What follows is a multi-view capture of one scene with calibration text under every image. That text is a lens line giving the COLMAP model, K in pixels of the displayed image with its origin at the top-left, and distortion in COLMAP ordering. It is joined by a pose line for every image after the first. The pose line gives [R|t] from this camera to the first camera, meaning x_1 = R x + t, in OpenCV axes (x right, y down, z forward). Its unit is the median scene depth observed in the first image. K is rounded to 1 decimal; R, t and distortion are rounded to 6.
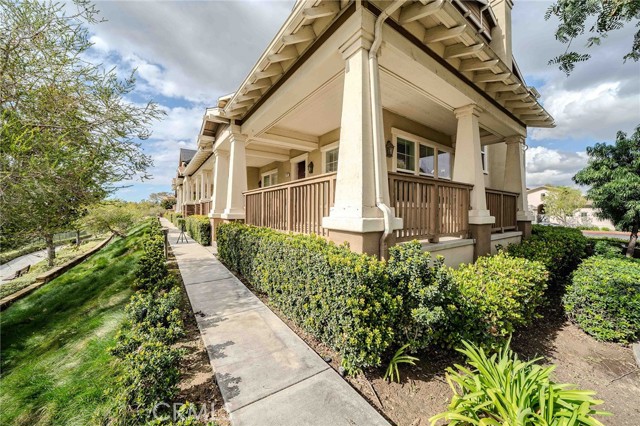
lens RADIAL K [[231.9, 0, 317.9], [0, 231.9, 209.7], [0, 0, 1]] dist [-0.022994, 0.003960]
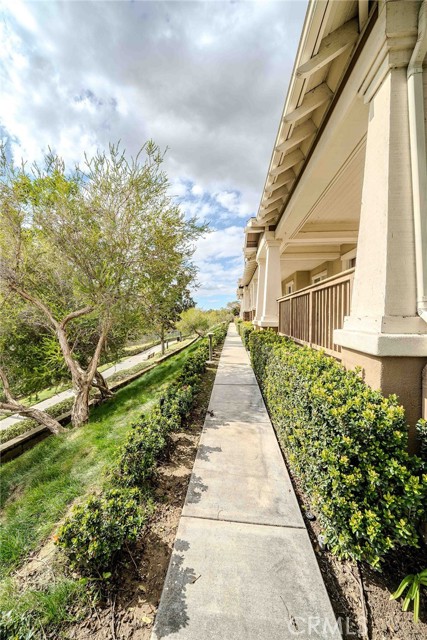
lens RADIAL K [[231.9, 0, 213.9], [0, 231.9, 321.2], [0, 0, 1]] dist [-0.022994, 0.003960]
pose [[0.761699, 0.009289, -0.647864, 0.227089], [0.008840, 0.999655, 0.024726, -0.018962], [0.647870, -0.024561, 0.761355, 0.176748]]
